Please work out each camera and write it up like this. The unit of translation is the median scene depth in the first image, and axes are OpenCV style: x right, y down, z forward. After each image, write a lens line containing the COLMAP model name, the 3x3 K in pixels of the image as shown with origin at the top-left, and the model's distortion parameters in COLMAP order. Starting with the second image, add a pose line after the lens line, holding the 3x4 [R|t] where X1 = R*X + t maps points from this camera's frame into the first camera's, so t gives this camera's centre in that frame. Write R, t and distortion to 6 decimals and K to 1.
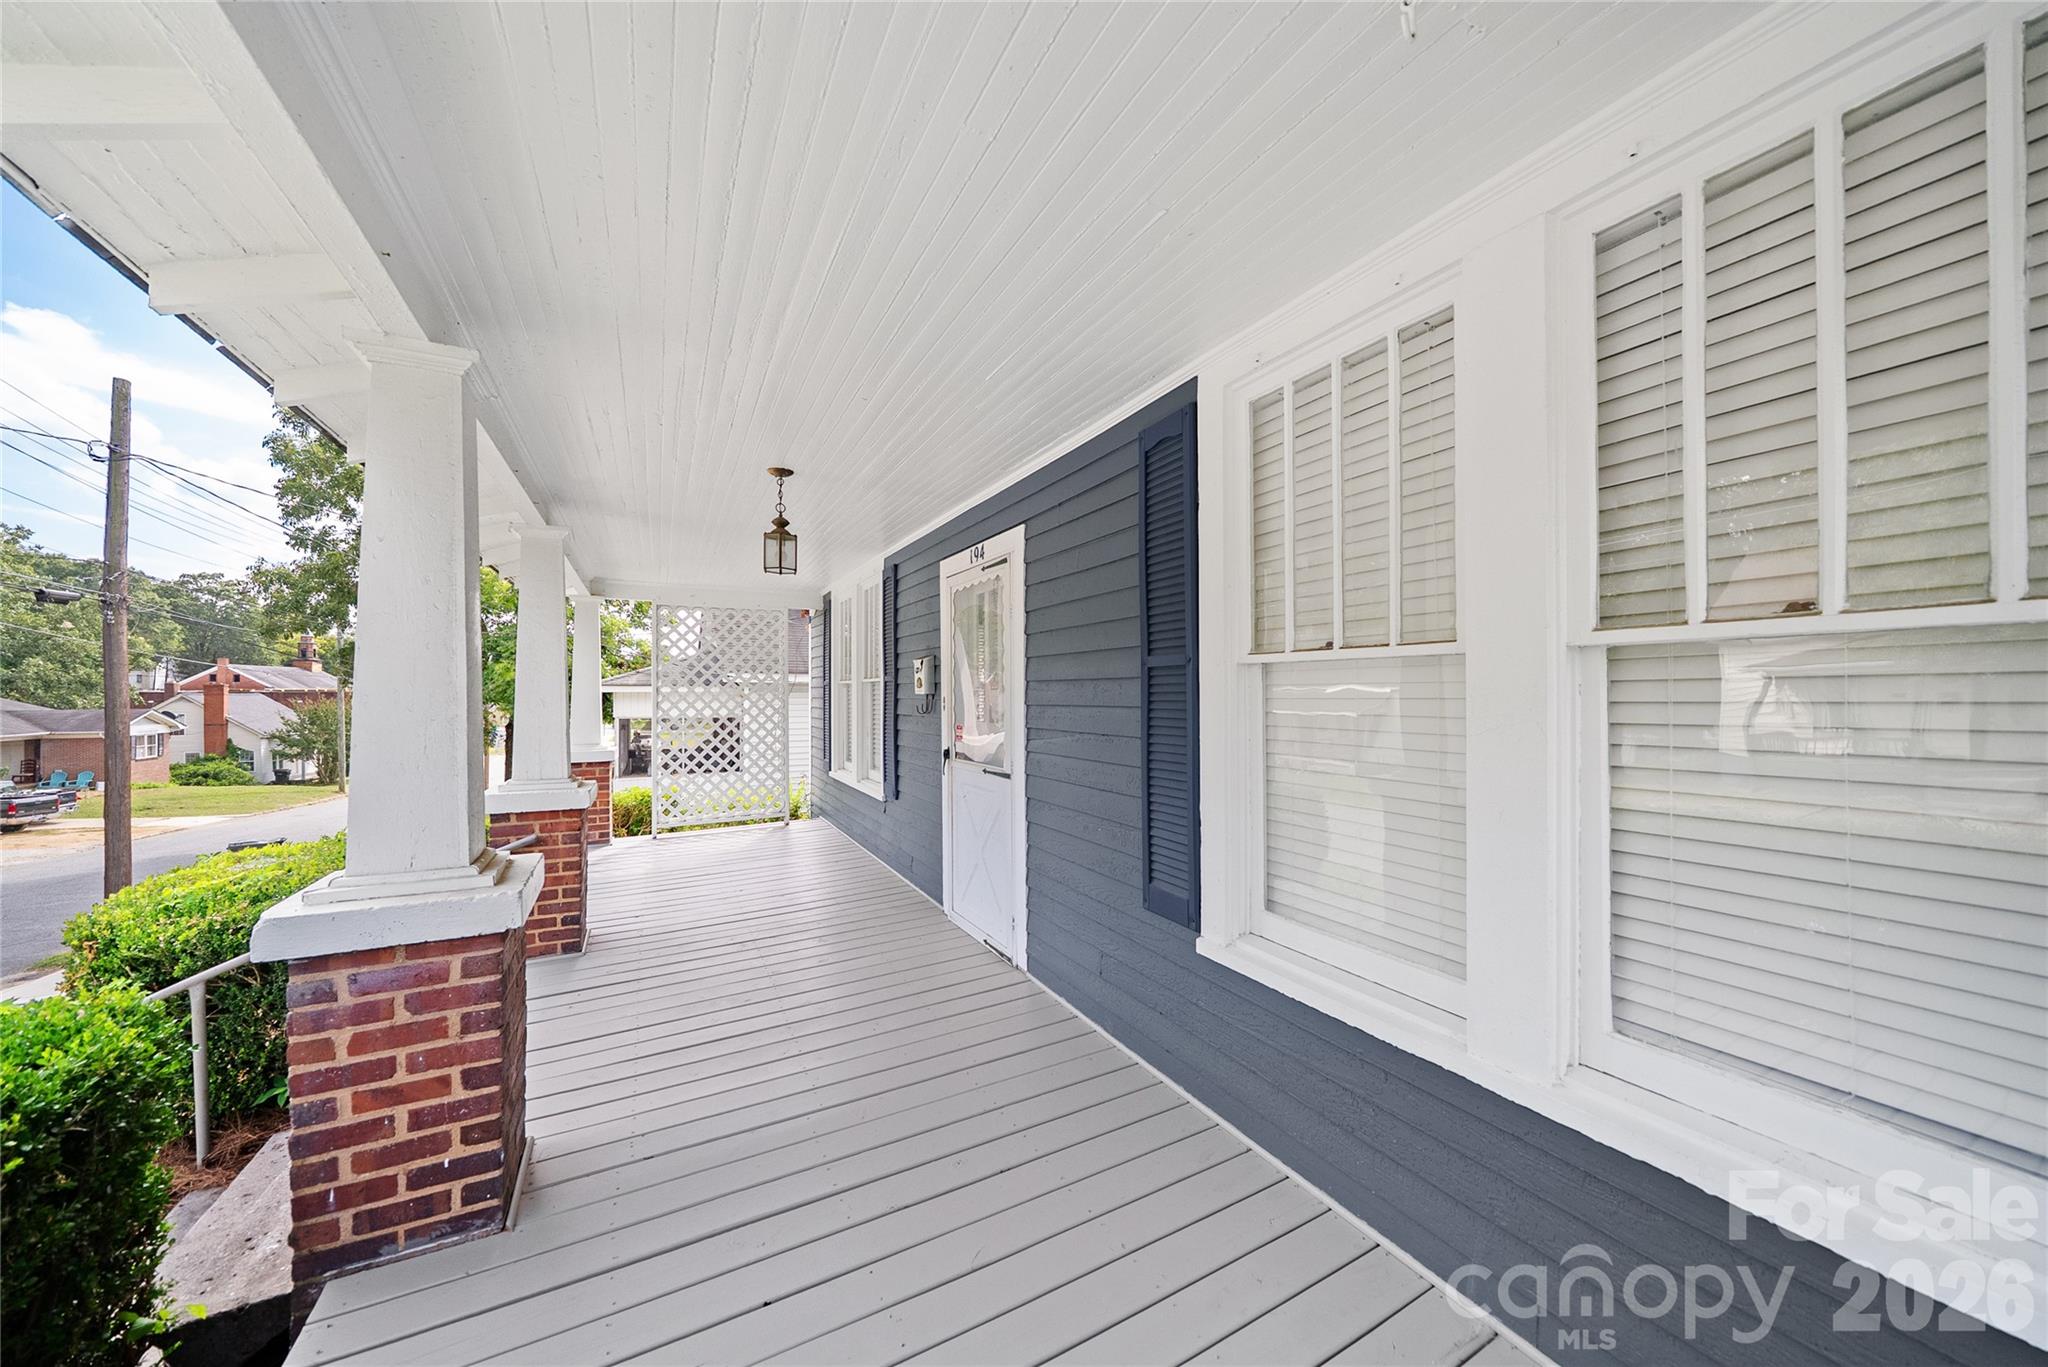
lens RADIAL K [[711.7, 0, 1016.1], [0, 711.7, 684.6], [0, 0, 1]] dist [-0.001340, -0.000166]
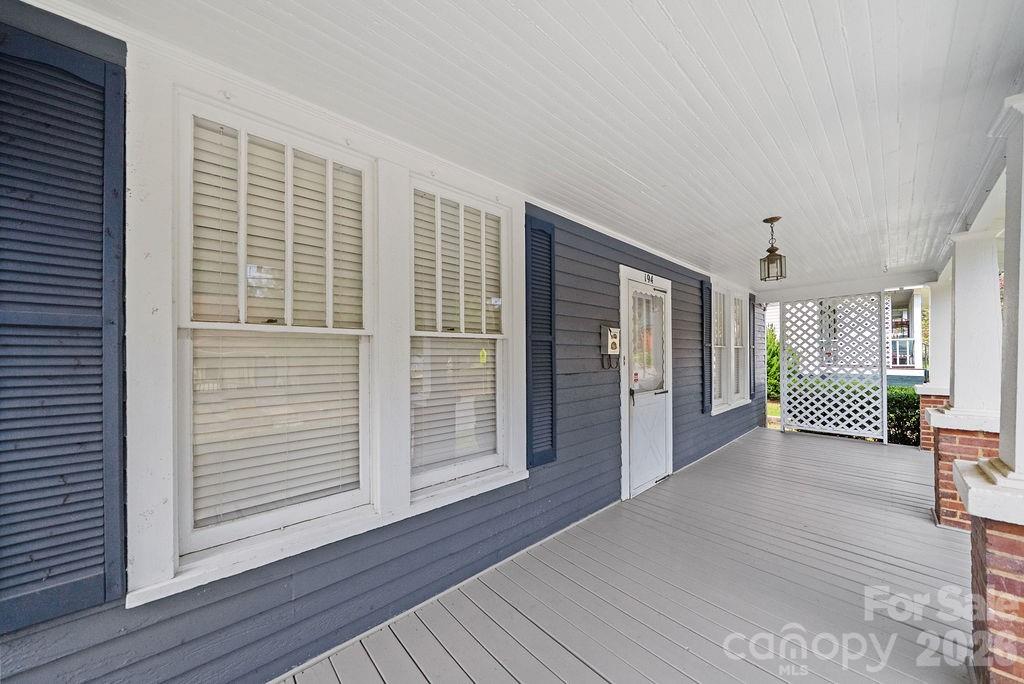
lens RADIAL K [[309.0, 0, 511.2], [0, 309.0, 349.0], [0, 0, 1]] dist [0.000174, -0.000014]
pose [[-0.189397, 0.012343, 0.981823, -0.359135], [-0.006785, 0.999881, -0.013879, 0.008077], [-0.981877, -0.009290, -0.189291, 0.698783]]
